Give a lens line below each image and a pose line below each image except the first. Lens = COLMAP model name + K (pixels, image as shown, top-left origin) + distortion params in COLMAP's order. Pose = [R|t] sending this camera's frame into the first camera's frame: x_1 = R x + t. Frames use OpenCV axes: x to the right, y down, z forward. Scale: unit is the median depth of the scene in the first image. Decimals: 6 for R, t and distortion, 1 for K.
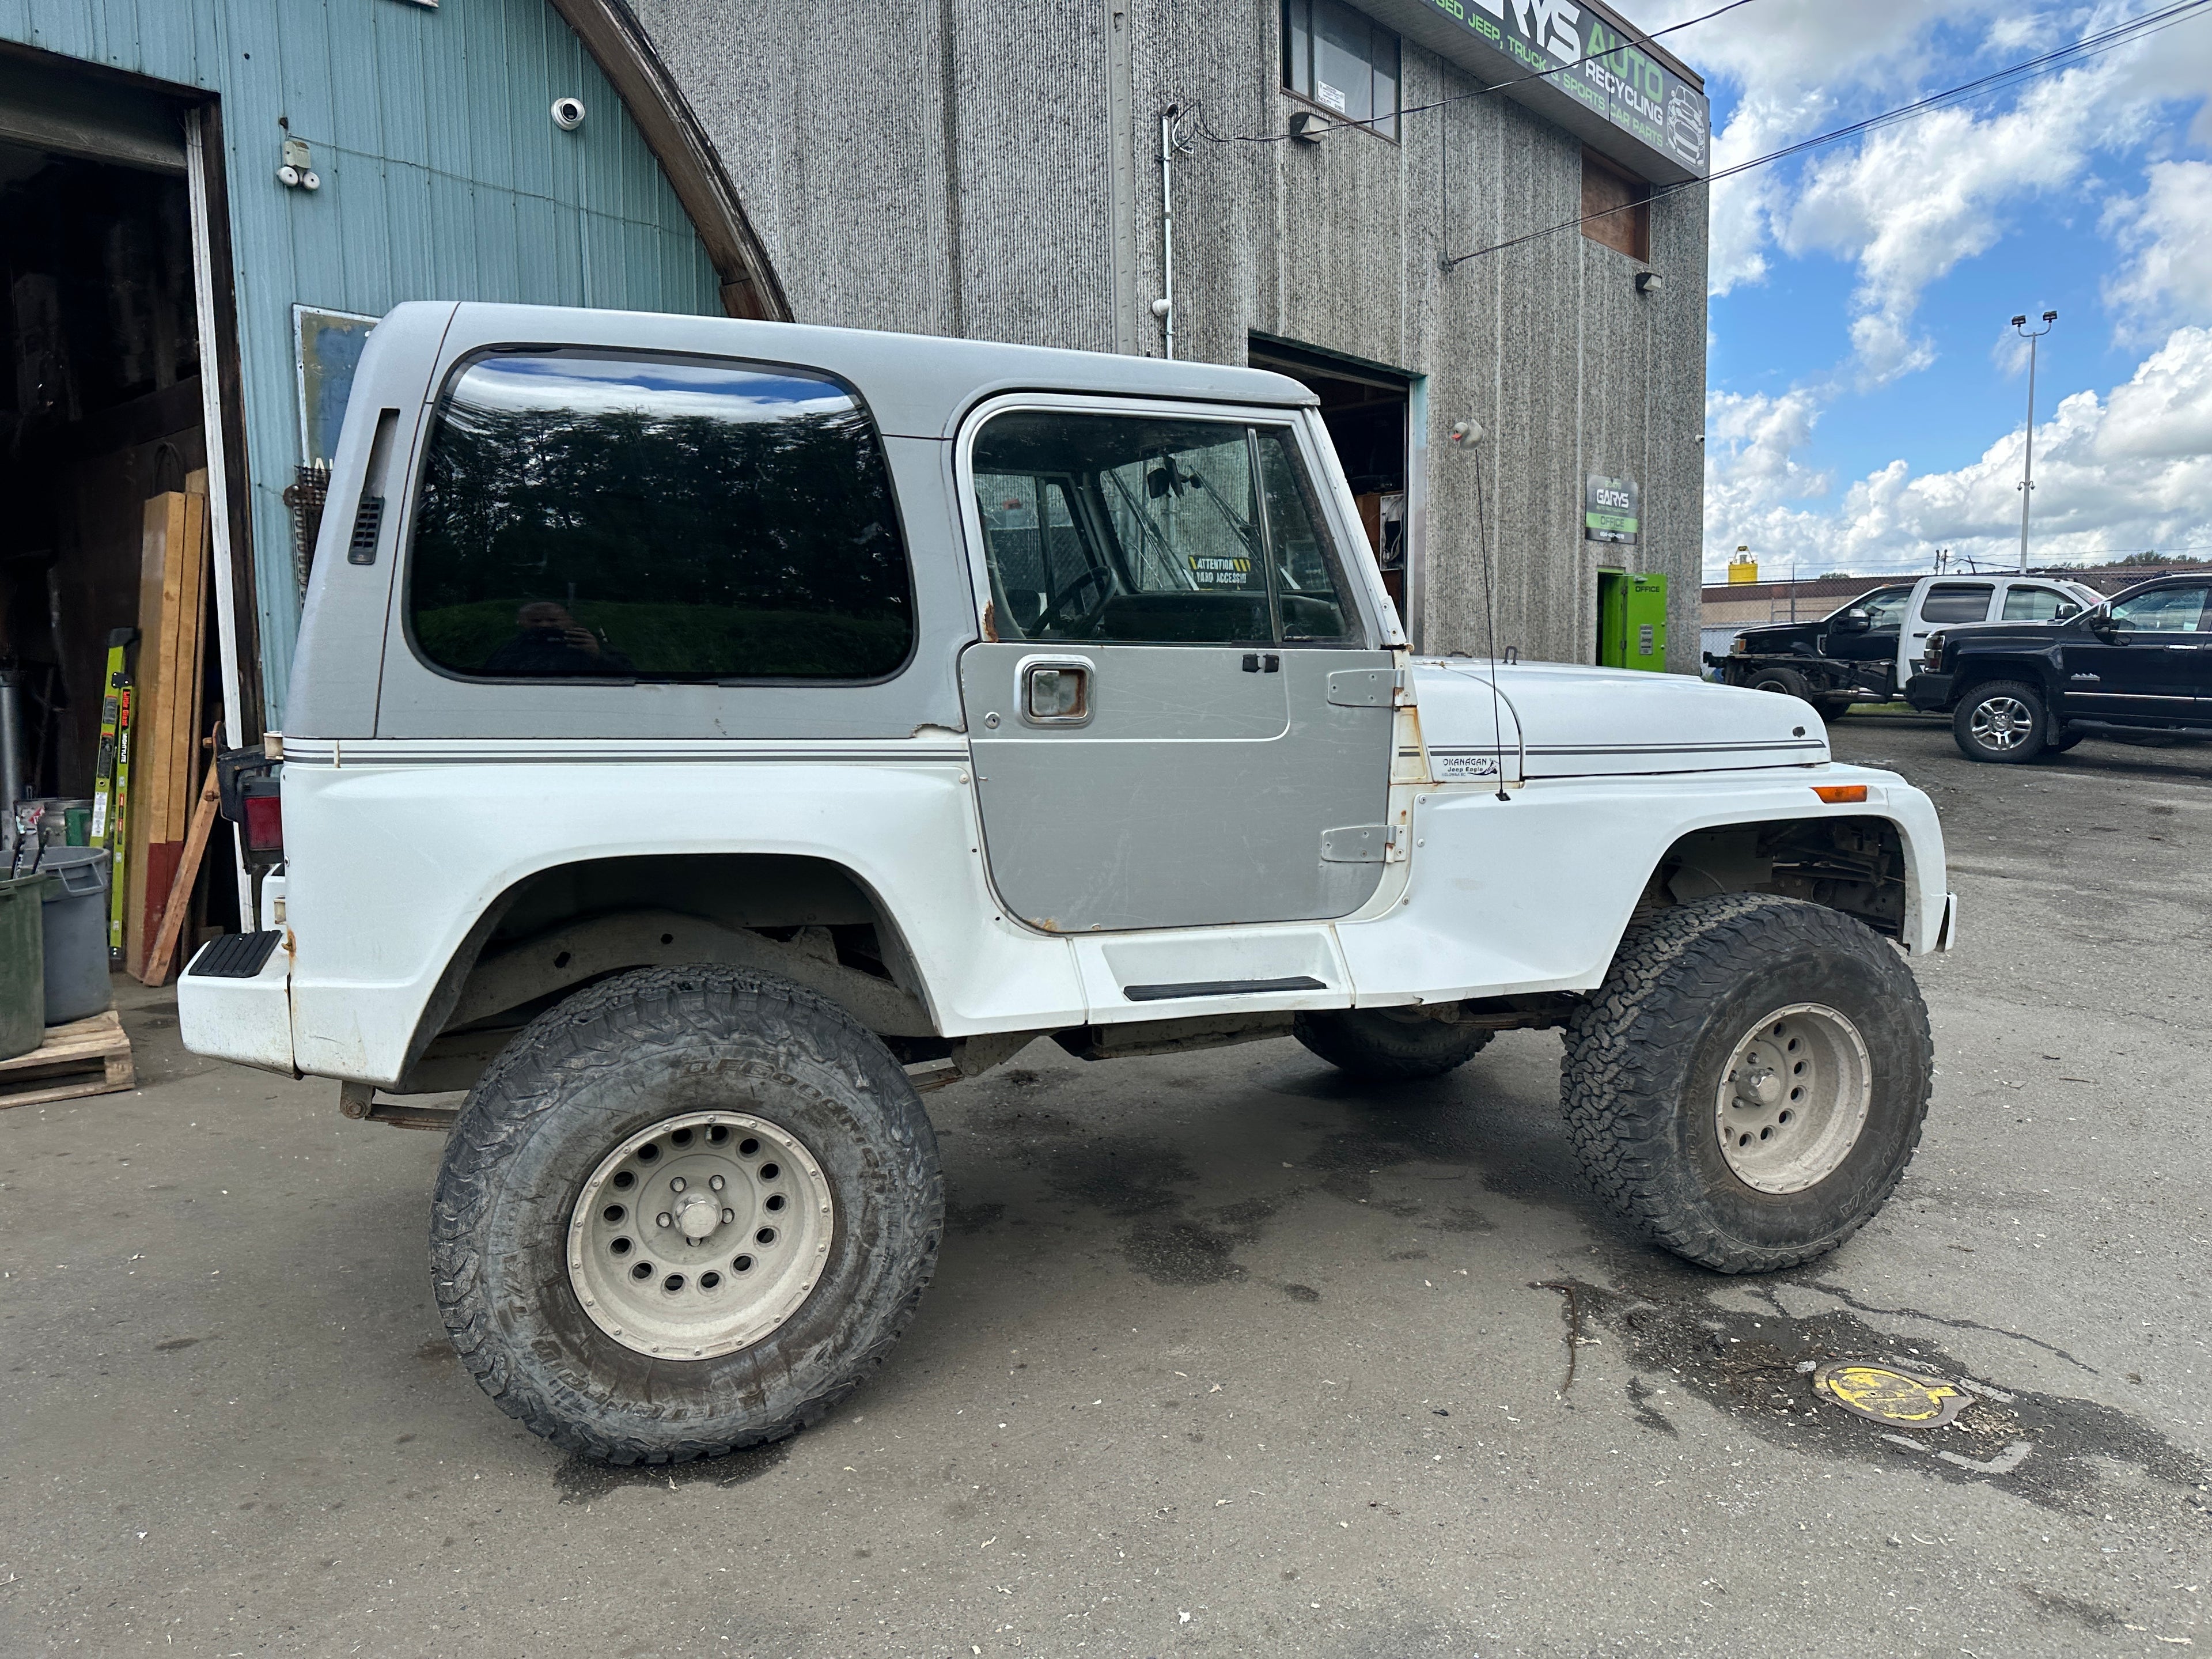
lens RADIAL K [[1552.0, 0, 1114.0], [0, 1552.0, 836.2], [0, 0, 1]] dist [0.026620, -0.030632]
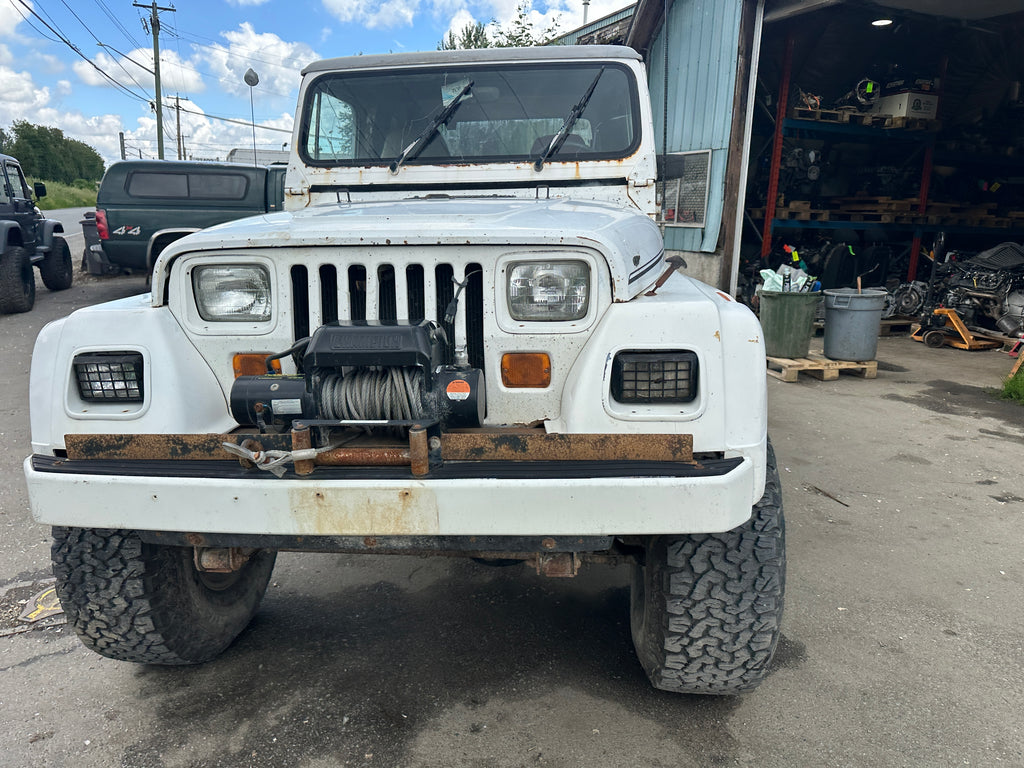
lens RADIAL K [[721.6, 0, 515.1], [0, 721.6, 378.9], [0, 0, 1]] dist [0.034013, -0.043323]
pose [[-0.435572, 0.204795, -0.876548, 0.861924], [-0.119114, 0.952099, 0.281636, -0.176257], [0.892238, 0.227082, -0.390313, 1.564137]]
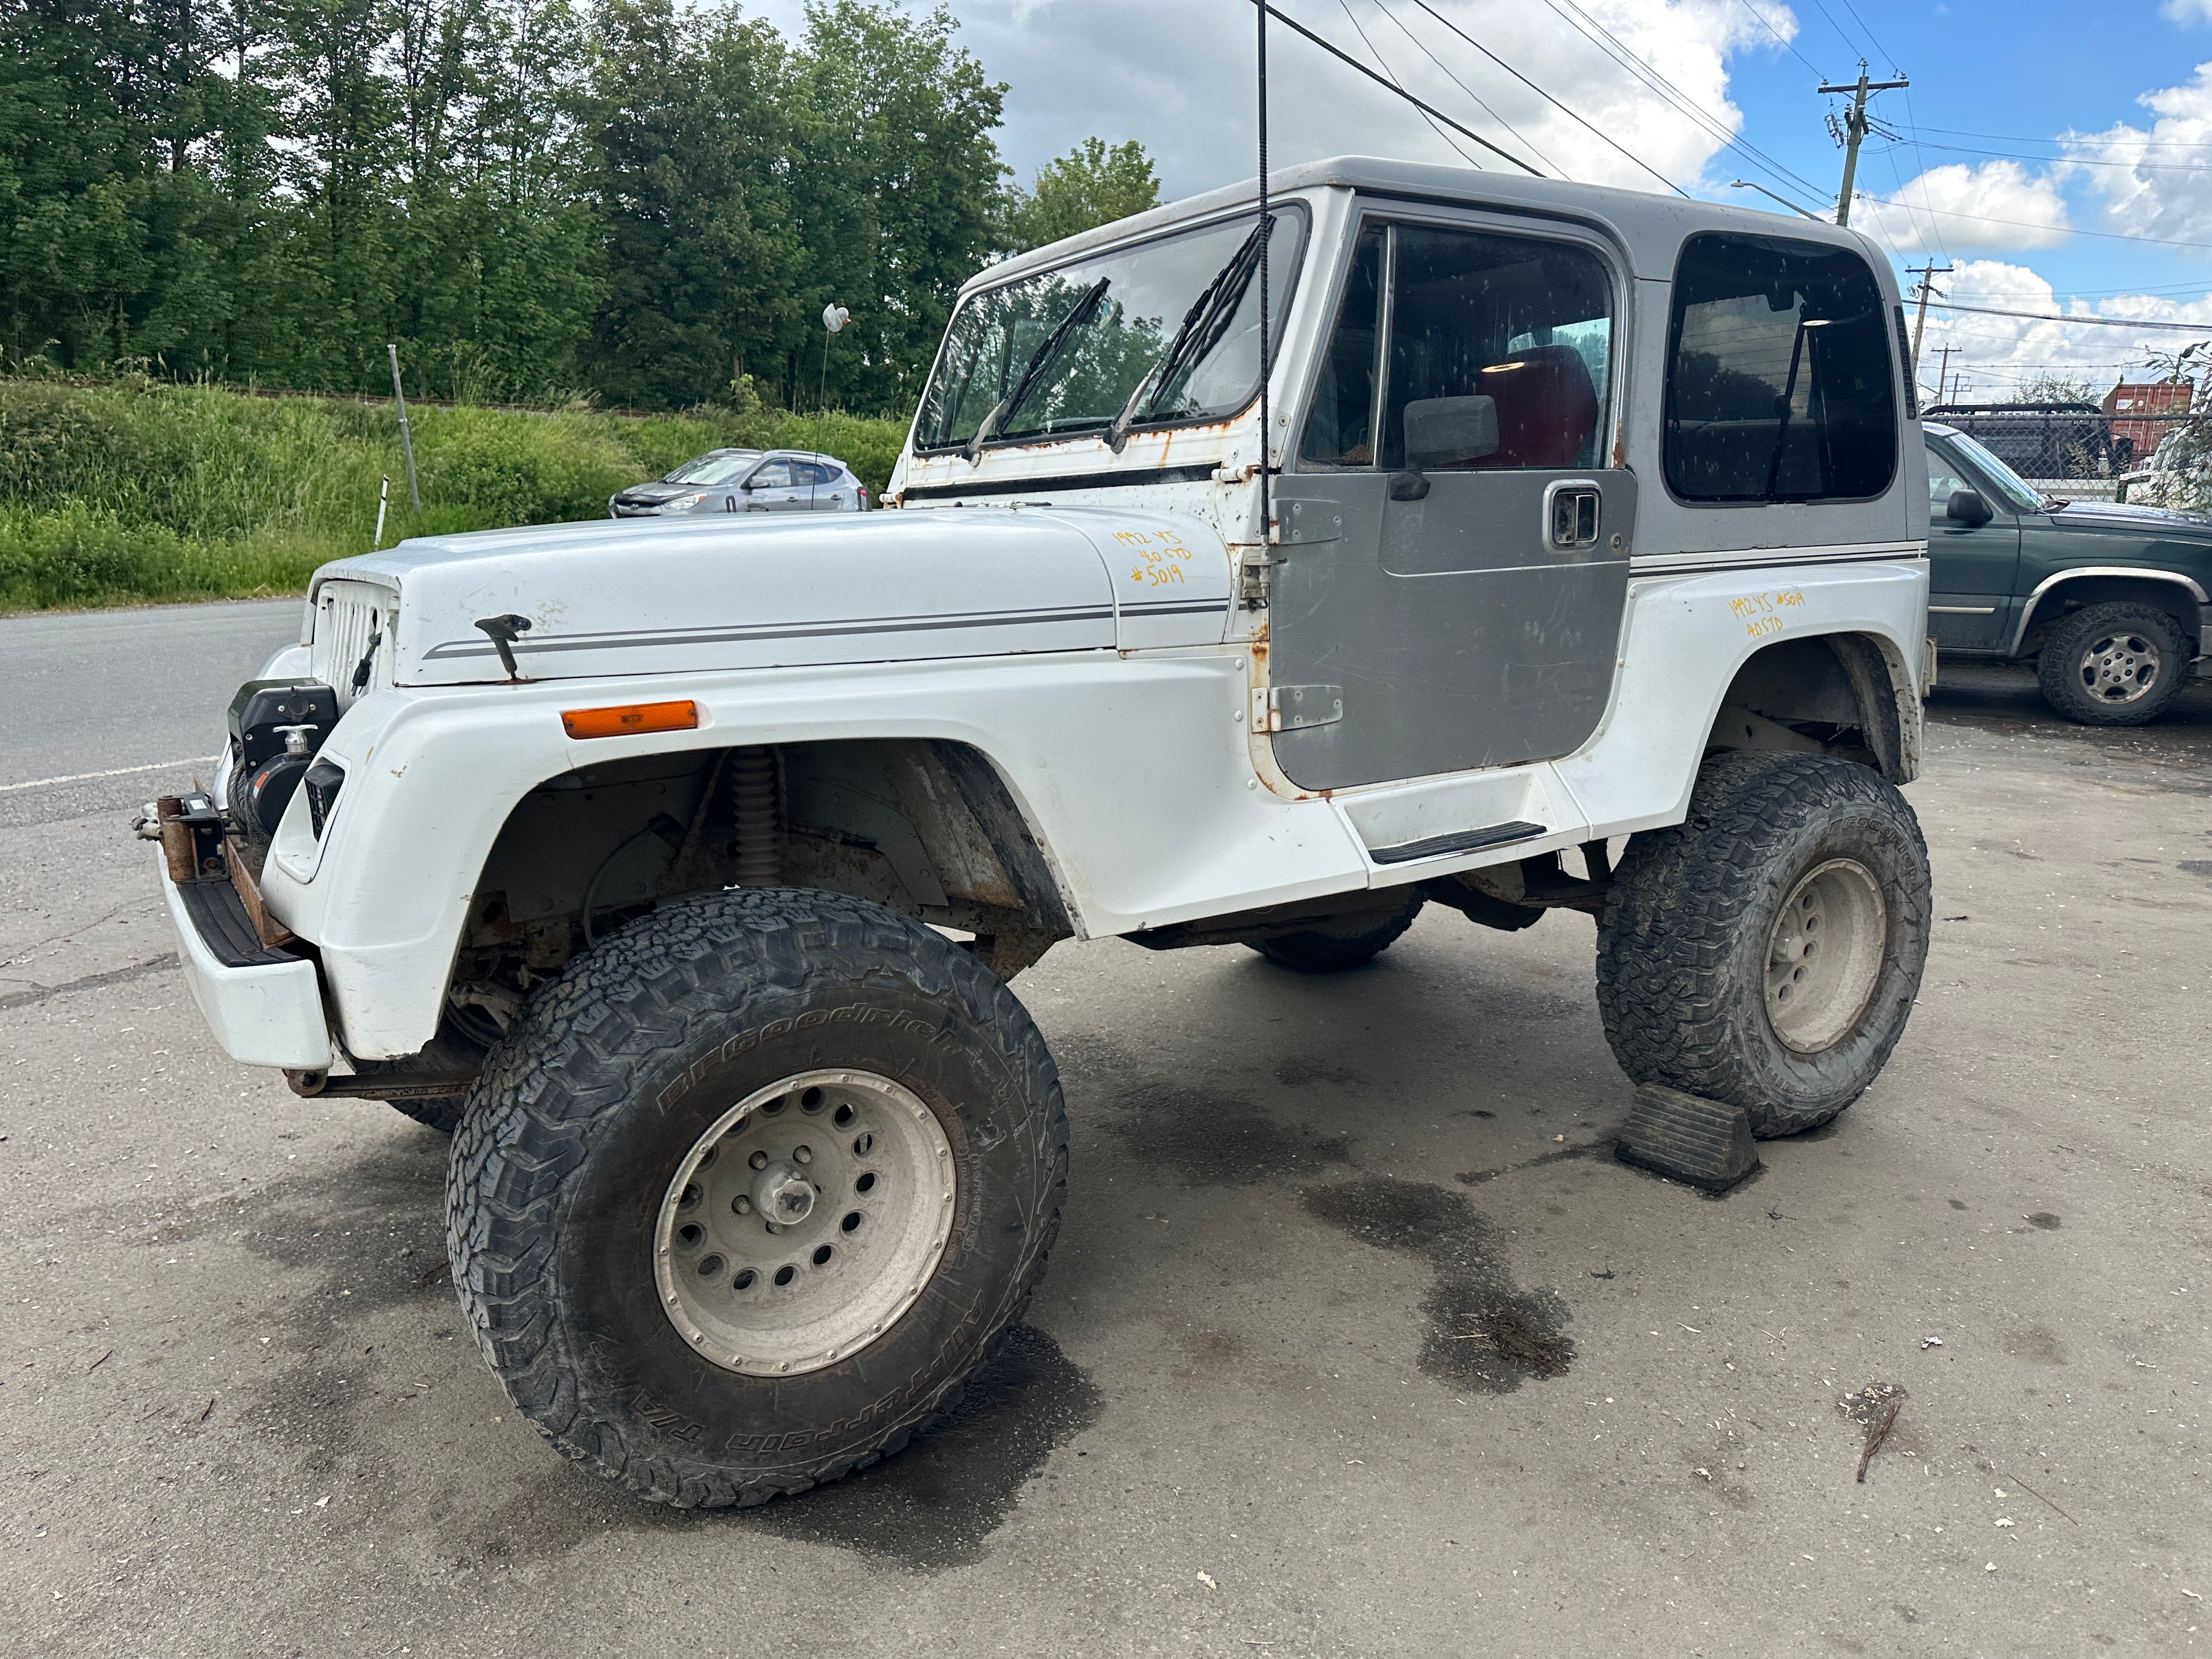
lens RADIAL K [[1552.0, 0, 1112.6], [0, 1552.0, 836.3], [0, 0, 1]] dist [0.026620, -0.030632]
pose [[-0.976816, 0.042872, -0.209742, 0.265810], [-0.029502, 0.943437, 0.330238, -0.257912], [0.212036, 0.328769, -0.920300, 2.083286]]
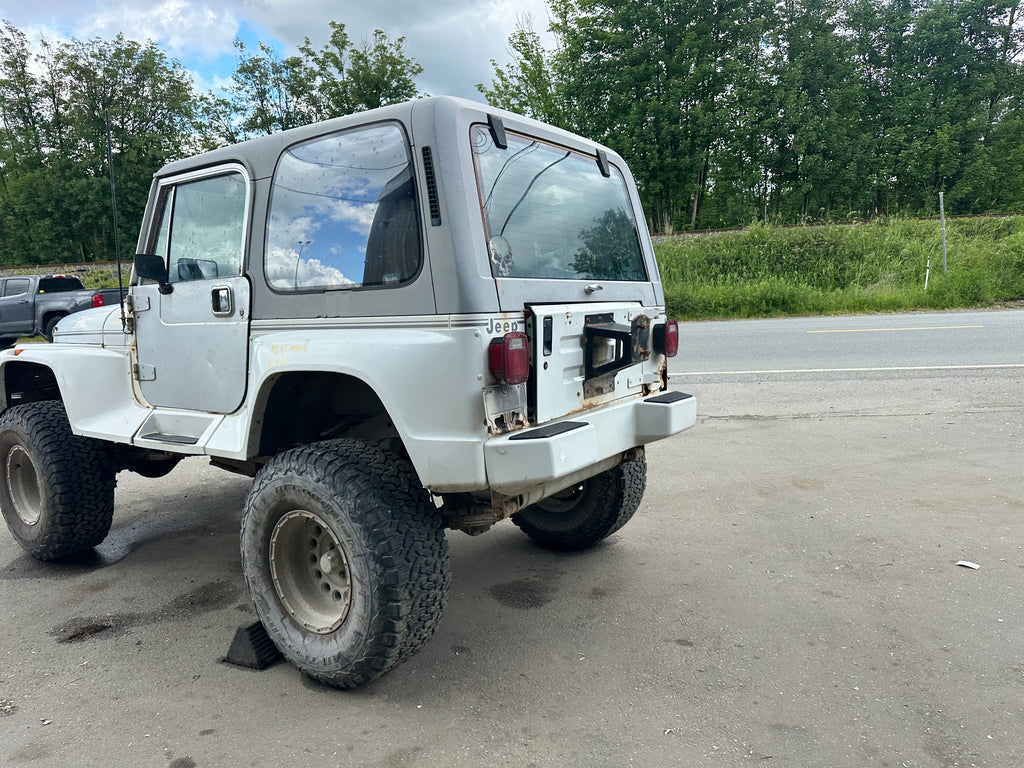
lens RADIAL K [[721.6, 0, 517.5], [0, 721.6, 380.7], [0, 0, 1]] dist [0.034013, -0.043323]
pose [[-0.555216, -0.089748, 0.826850, -1.109392], [0.142592, 0.969169, 0.200944, -0.175417], [-0.819392, 0.229470, -0.525301, 1.450948]]
